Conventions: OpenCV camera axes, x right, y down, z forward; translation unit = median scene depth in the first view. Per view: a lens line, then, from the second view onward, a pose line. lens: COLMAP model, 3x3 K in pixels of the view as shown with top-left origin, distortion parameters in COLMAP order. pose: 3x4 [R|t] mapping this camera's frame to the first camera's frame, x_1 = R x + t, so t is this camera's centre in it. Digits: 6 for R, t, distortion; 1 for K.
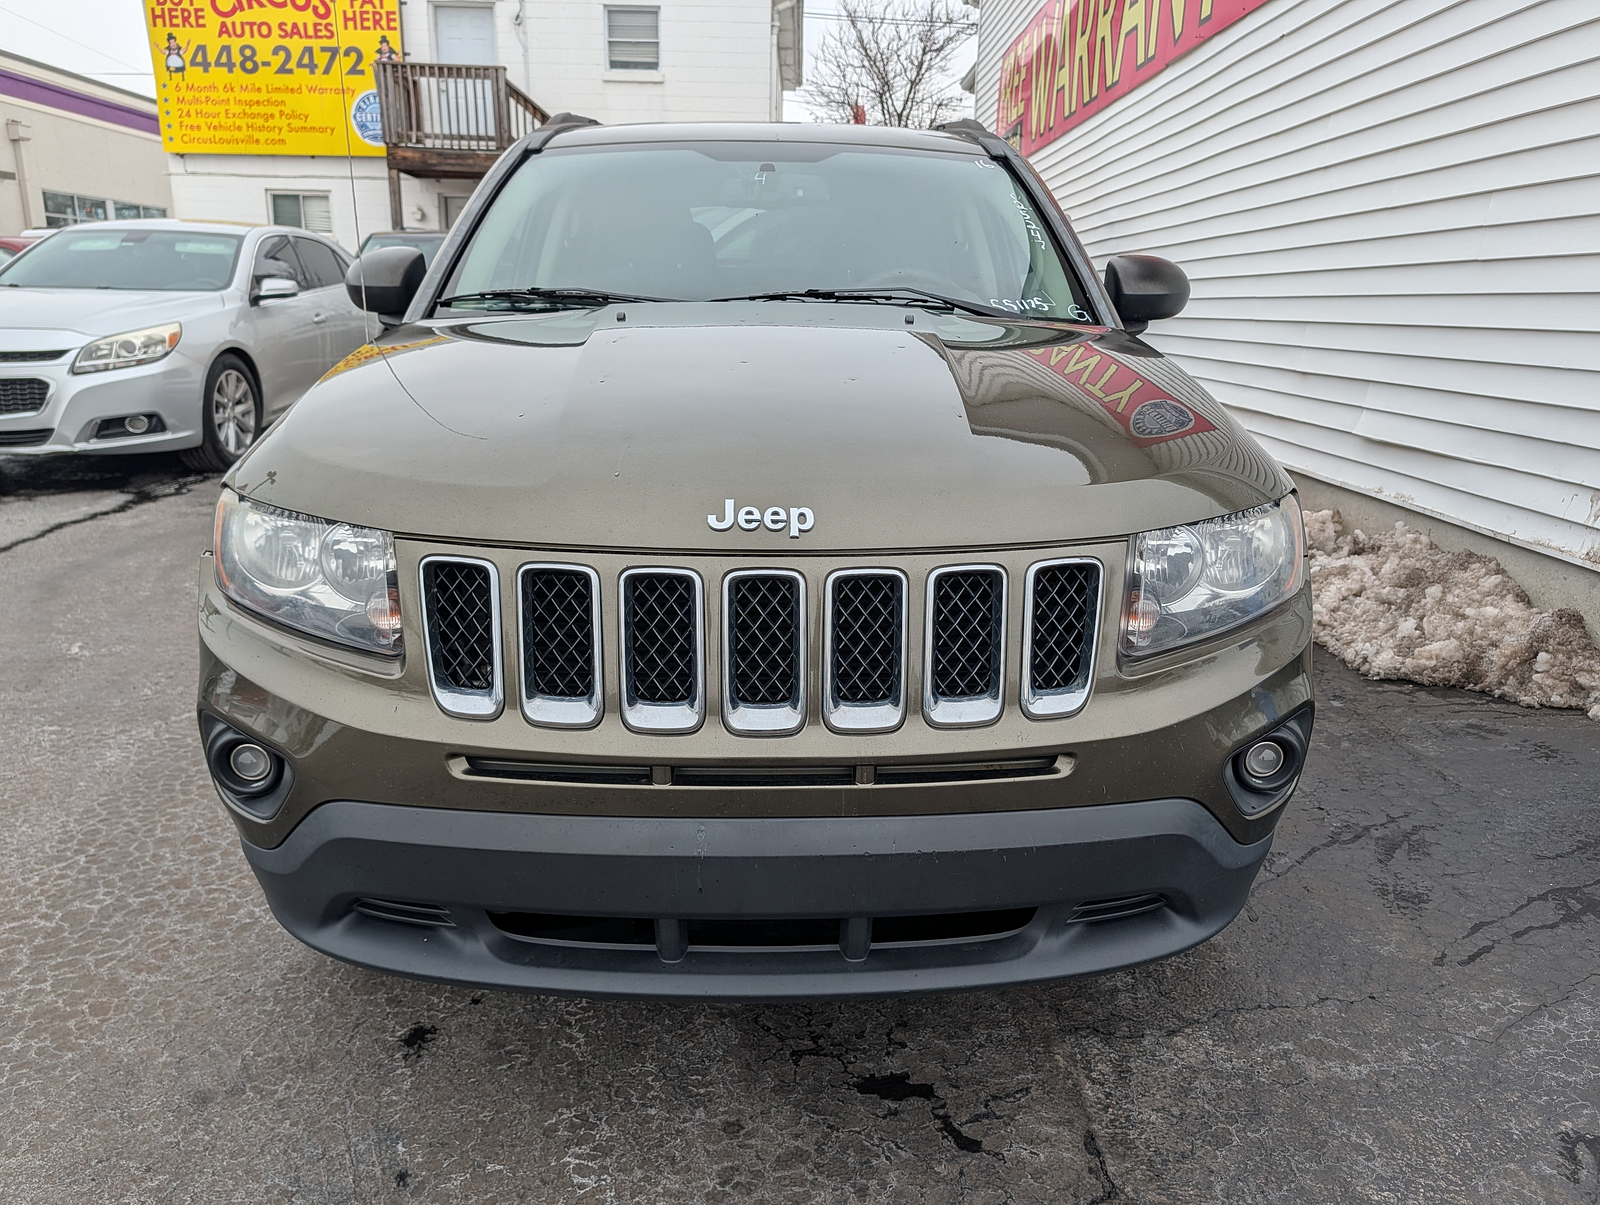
lens RADIAL K [[1146.6, 0, 803.2], [0, 1146.6, 600.2], [0, 0, 1]] dist [0.019009, -0.019204]
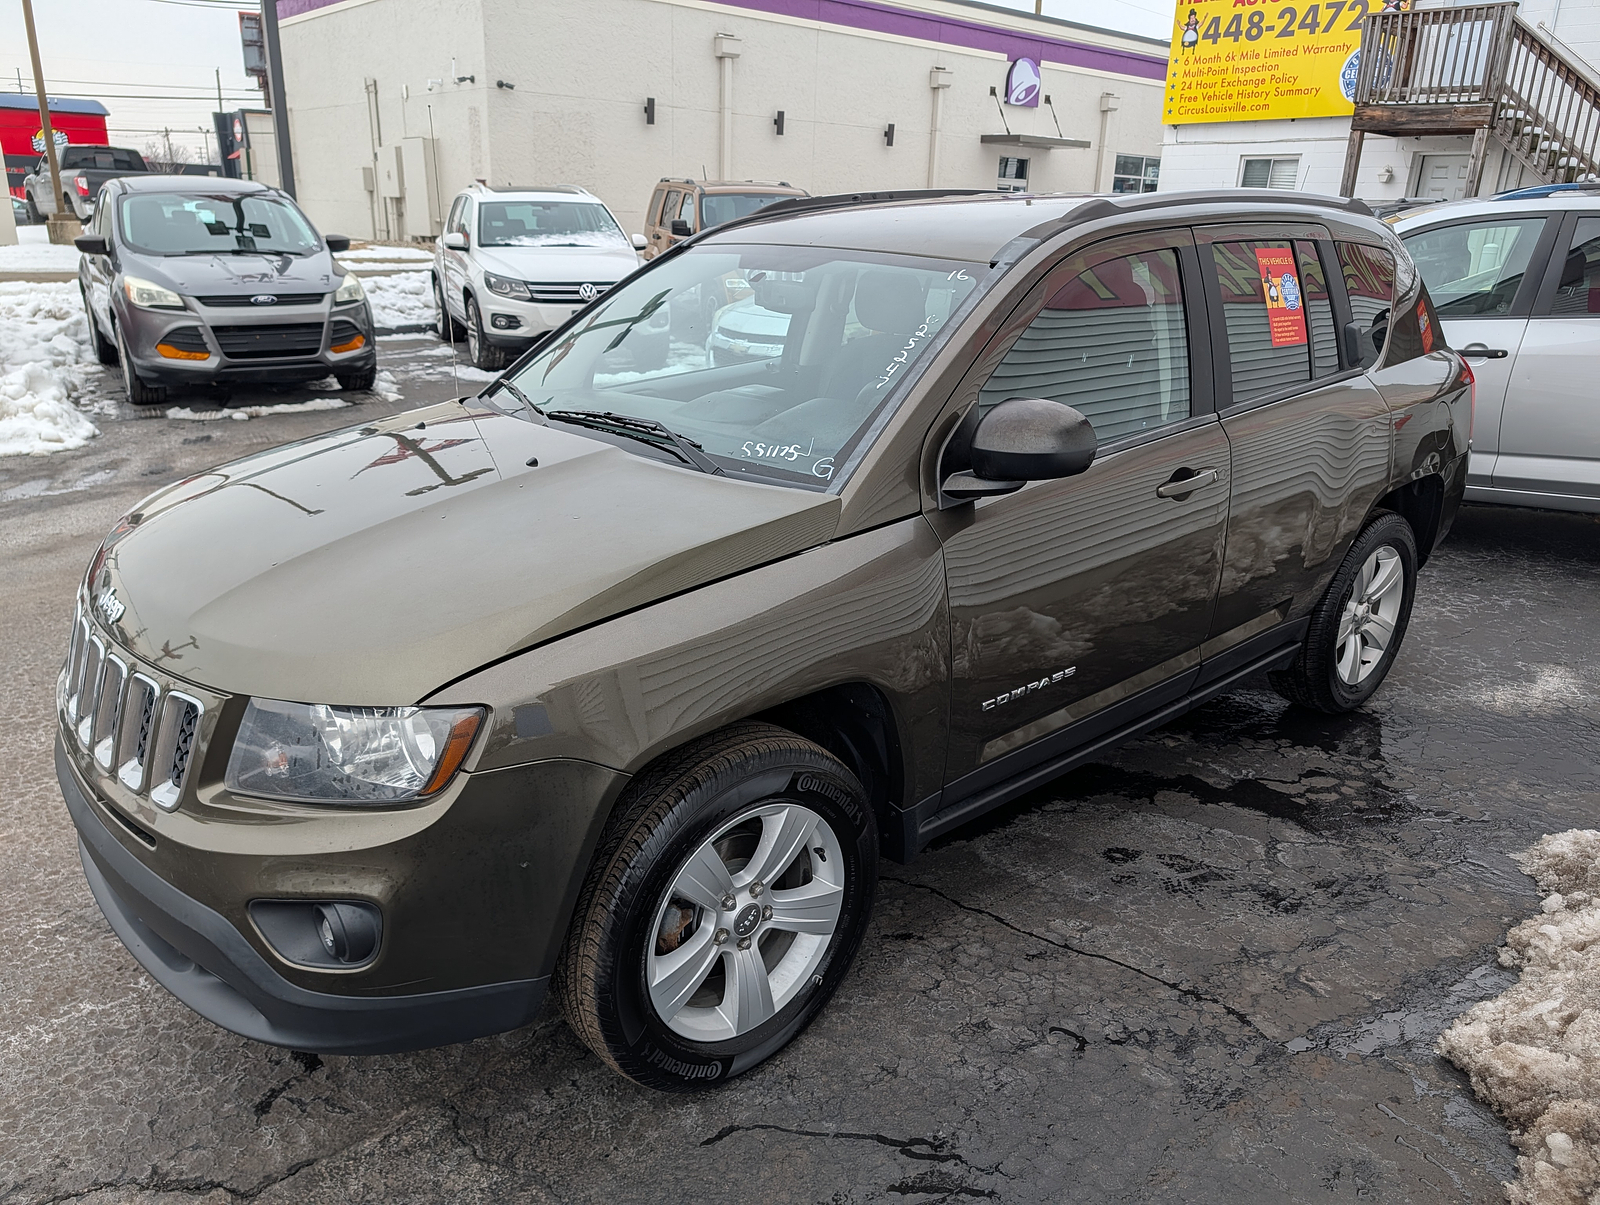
lens RADIAL K [[1146.6, 0, 796.9], [0, 1146.6, 601.8], [0, 0, 1]] dist [0.019009, -0.019204]
pose [[0.640210, 0.245935, -0.727769, 0.124240], [-0.211802, 0.967159, 0.140512, -0.035223], [0.738425, 0.064186, 0.671274, 0.051678]]
